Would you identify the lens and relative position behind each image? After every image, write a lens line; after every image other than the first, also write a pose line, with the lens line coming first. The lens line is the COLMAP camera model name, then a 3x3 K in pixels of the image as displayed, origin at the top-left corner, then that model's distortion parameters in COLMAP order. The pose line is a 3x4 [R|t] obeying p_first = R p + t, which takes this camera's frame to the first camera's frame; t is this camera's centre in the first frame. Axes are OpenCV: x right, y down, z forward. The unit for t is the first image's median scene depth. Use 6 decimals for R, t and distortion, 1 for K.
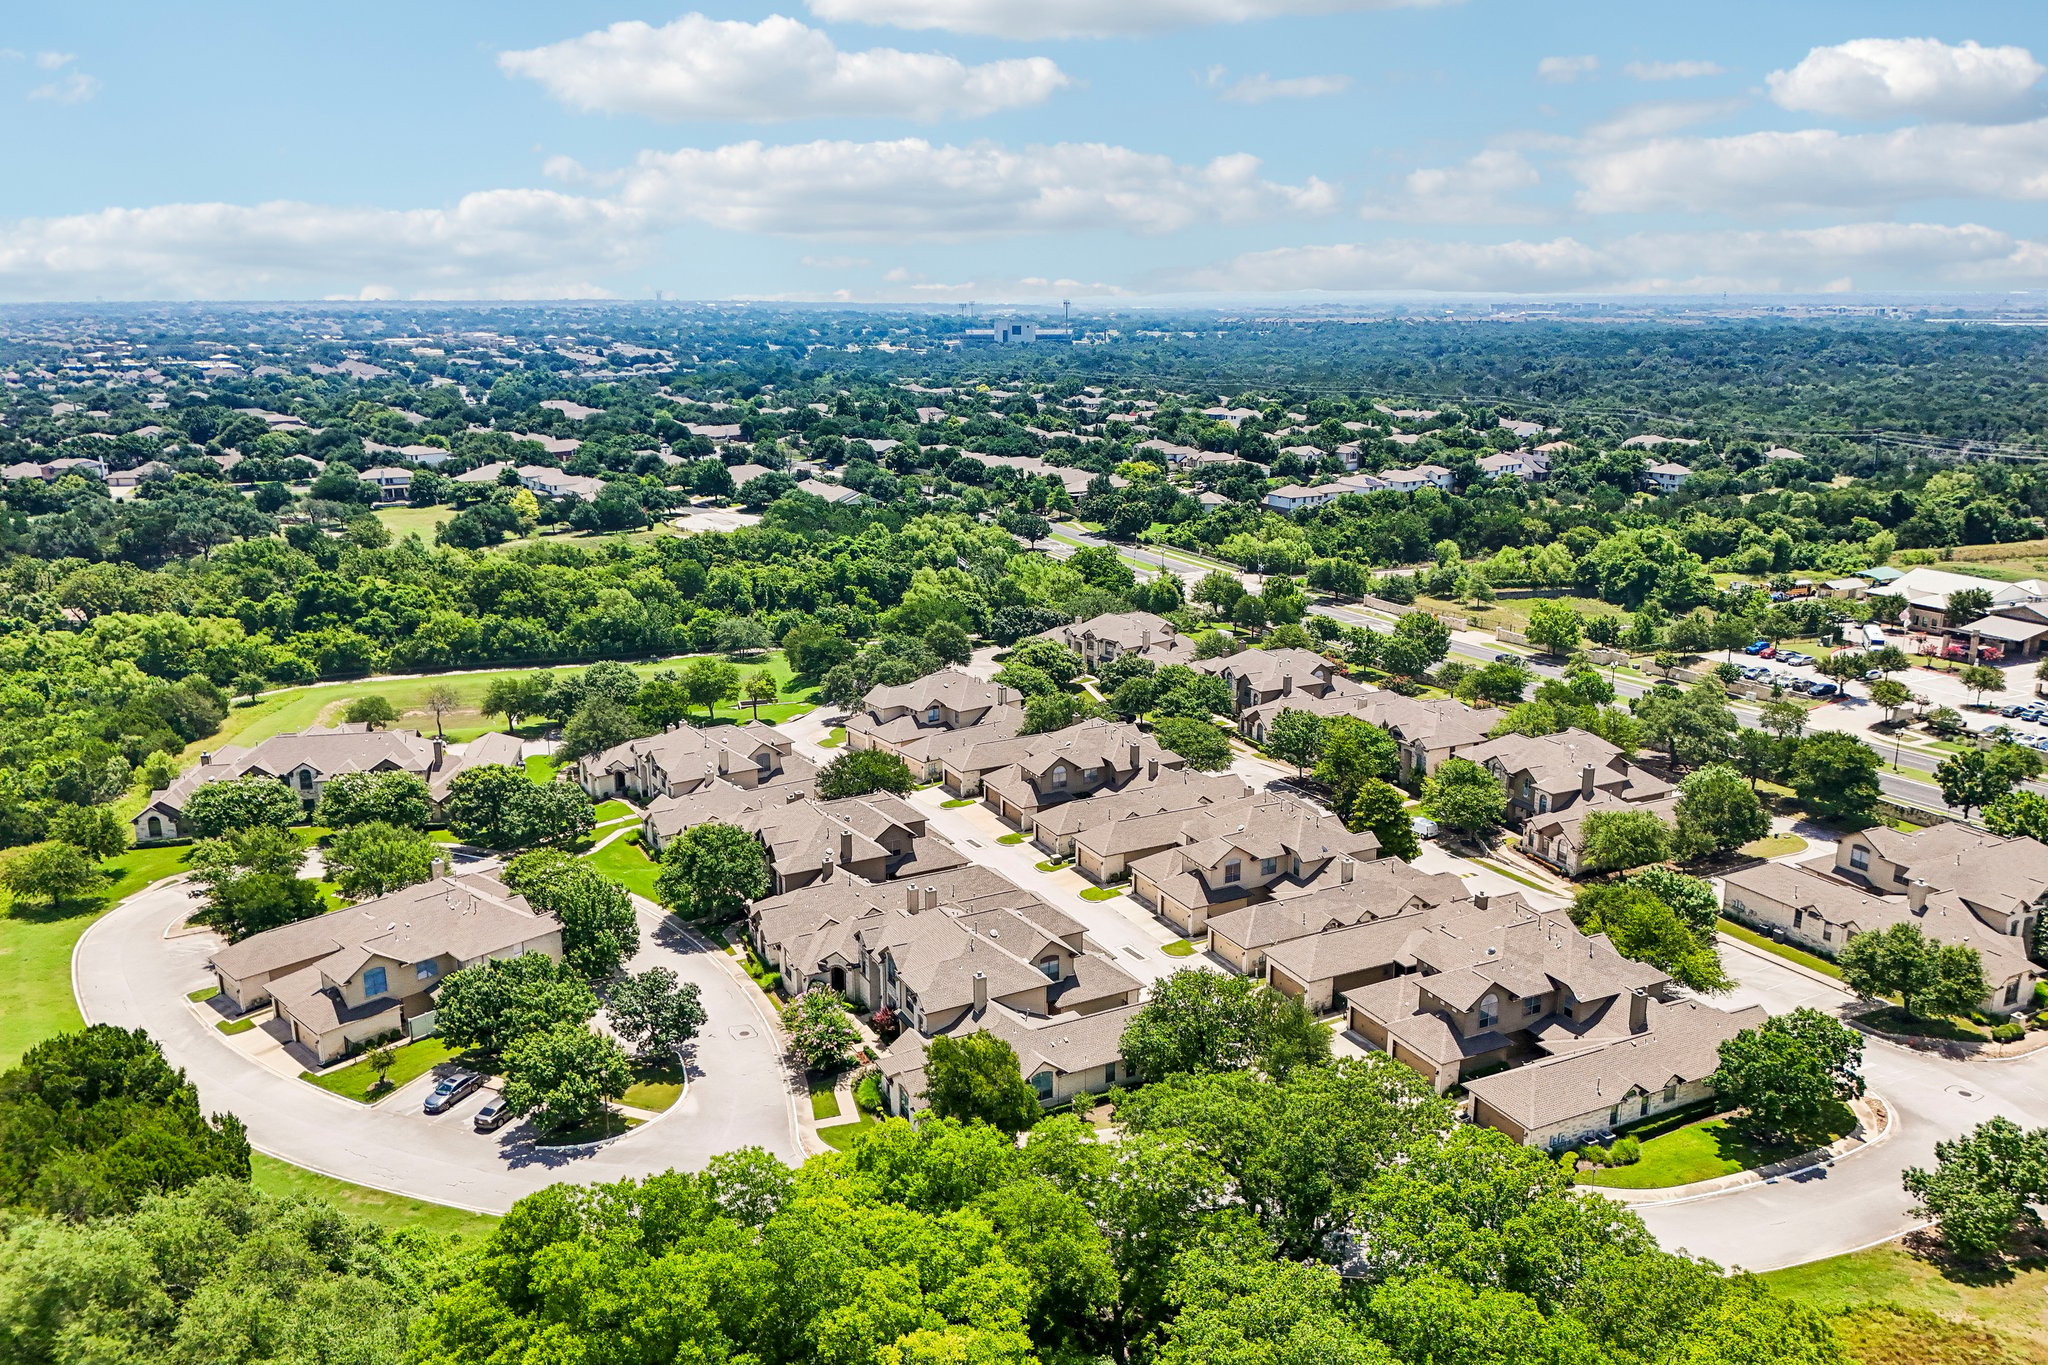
lens RADIAL K [[1496.2, 0, 1014.8], [0, 1496.2, 694.3], [0, 0, 1]] dist [0.106871, -0.140554]
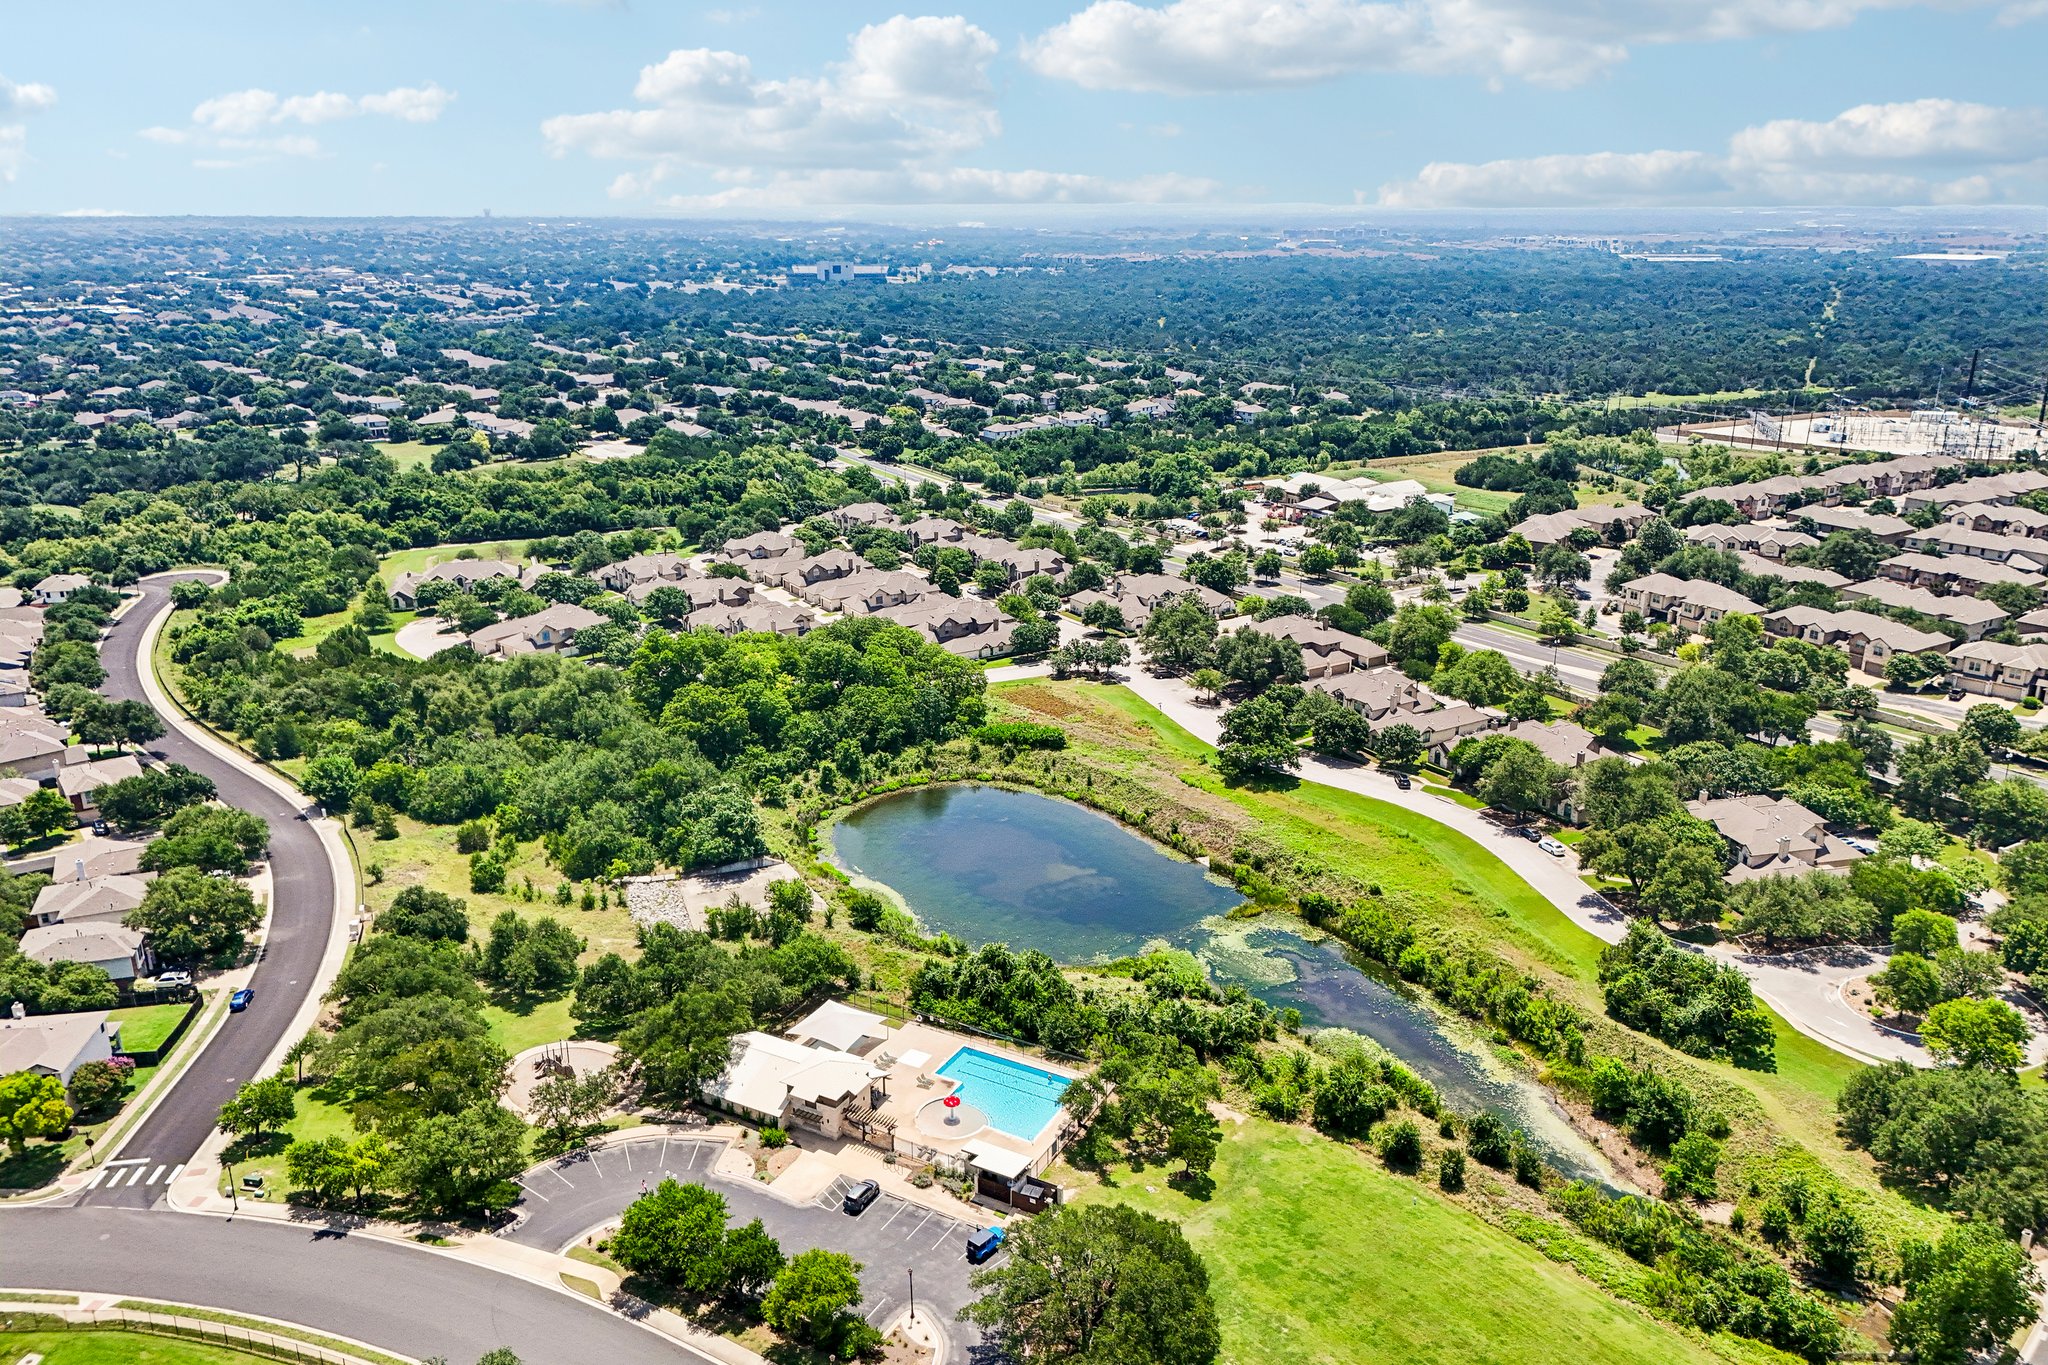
lens RADIAL K [[1496.2, 0, 1014.8], [0, 1496.2, 694.3], [0, 0, 1]] dist [0.106871, -0.140554]
pose [[0.994641, -0.029503, 0.099088, 0.042928], [0.023839, 0.998040, 0.057867, 0.049803], [-0.100601, -0.055195, 0.993395, -0.550854]]
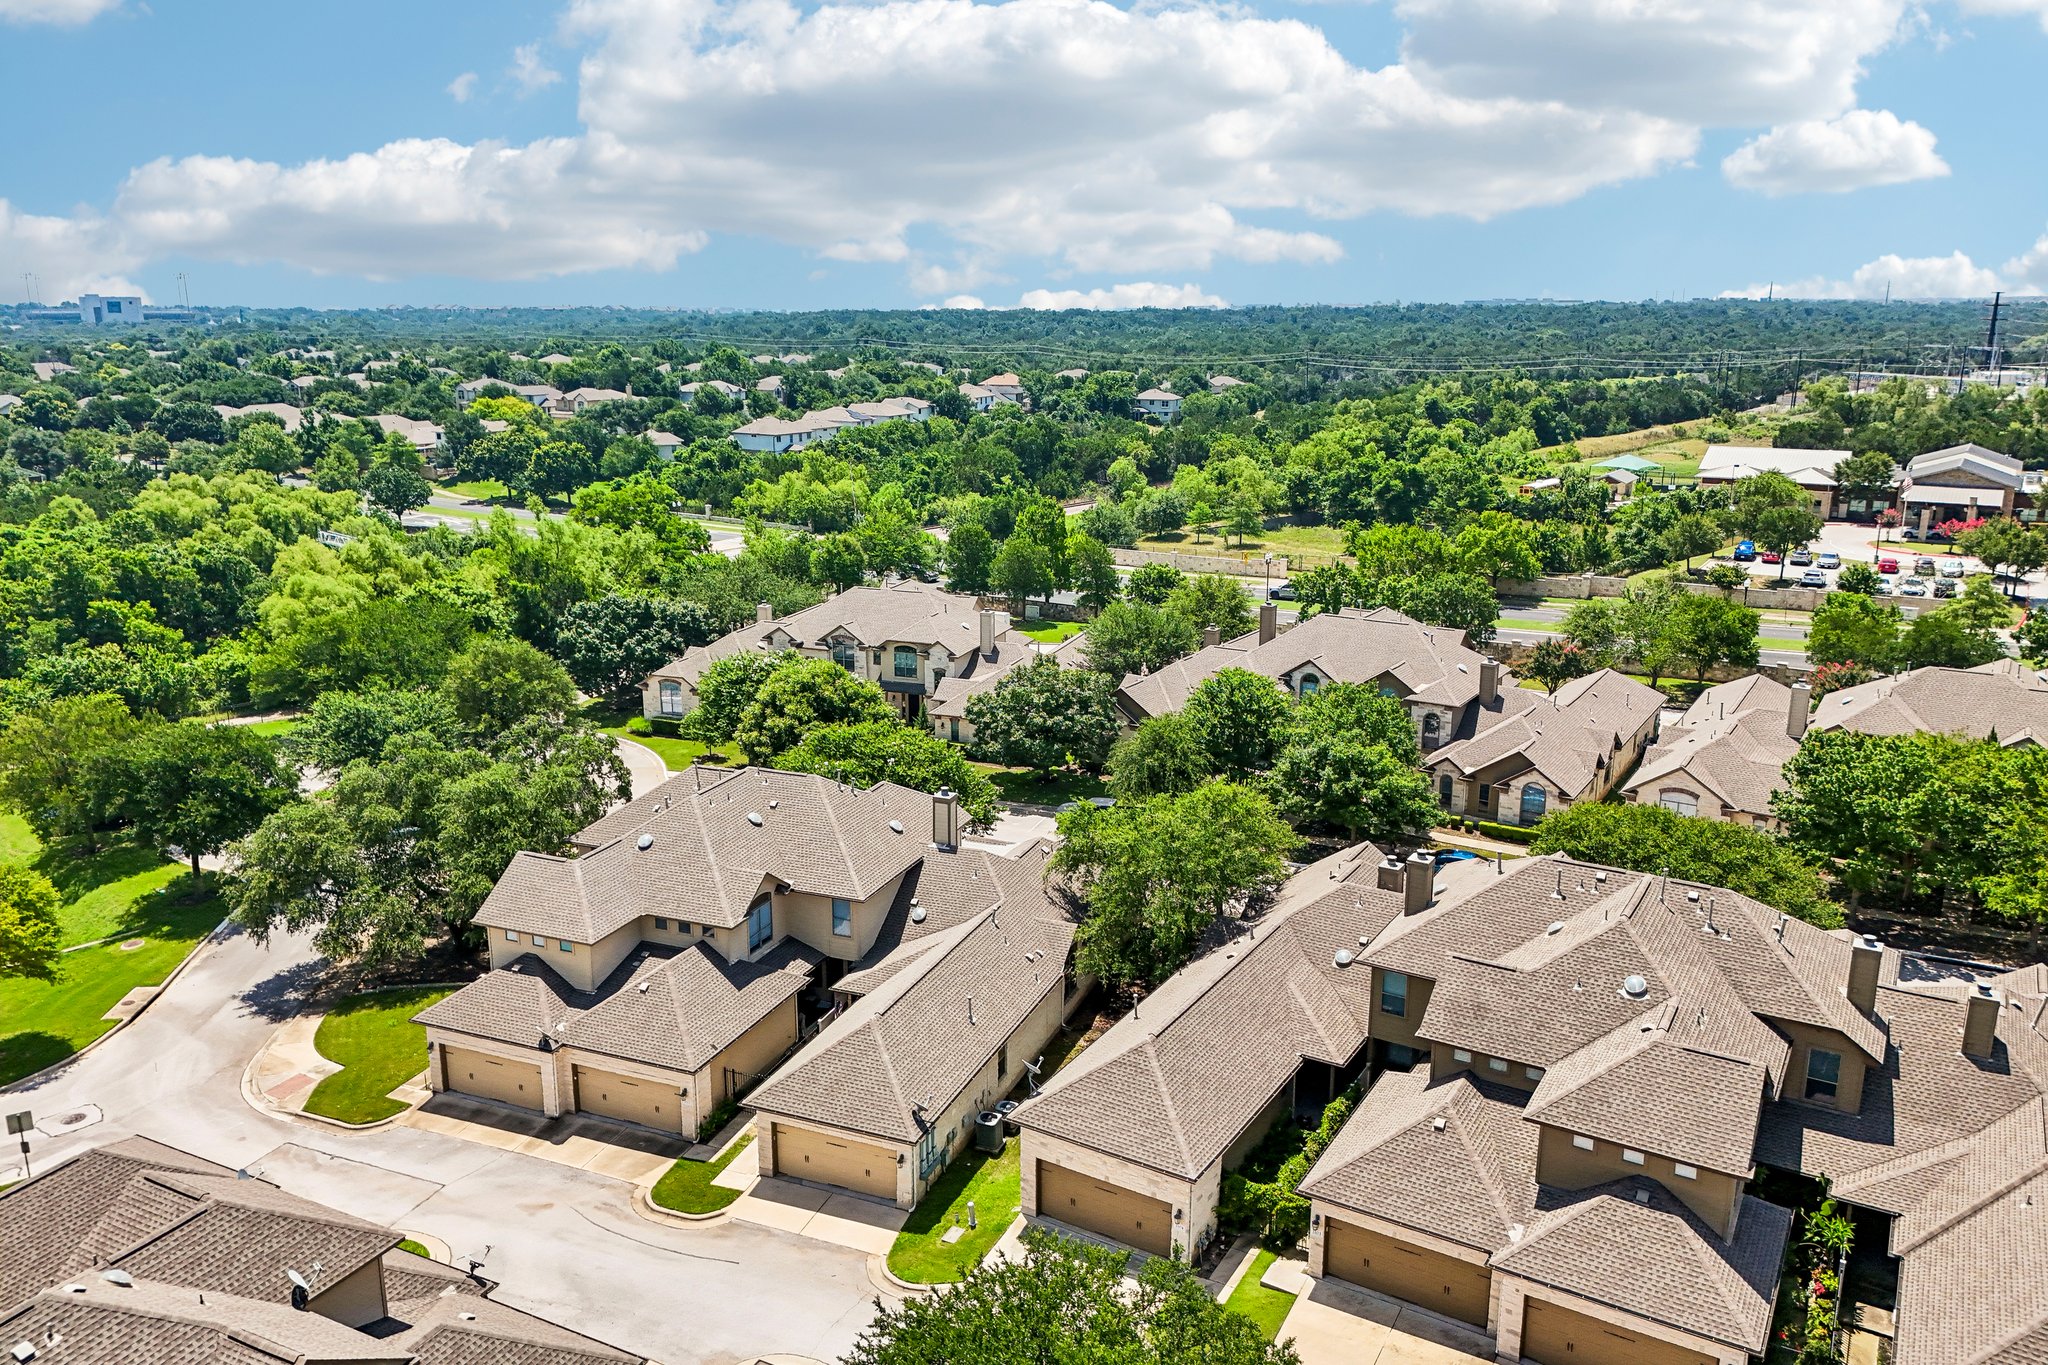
lens RADIAL K [[1496.2, 0, 1014.8], [0, 1496.2, 694.3], [0, 0, 1]] dist [0.106871, -0.140554]
pose [[0.853939, -0.126104, 0.504863, -0.082094], [0.132361, 0.990920, 0.023632, -0.016902], [-0.503259, 0.046644, 0.862876, 0.374290]]
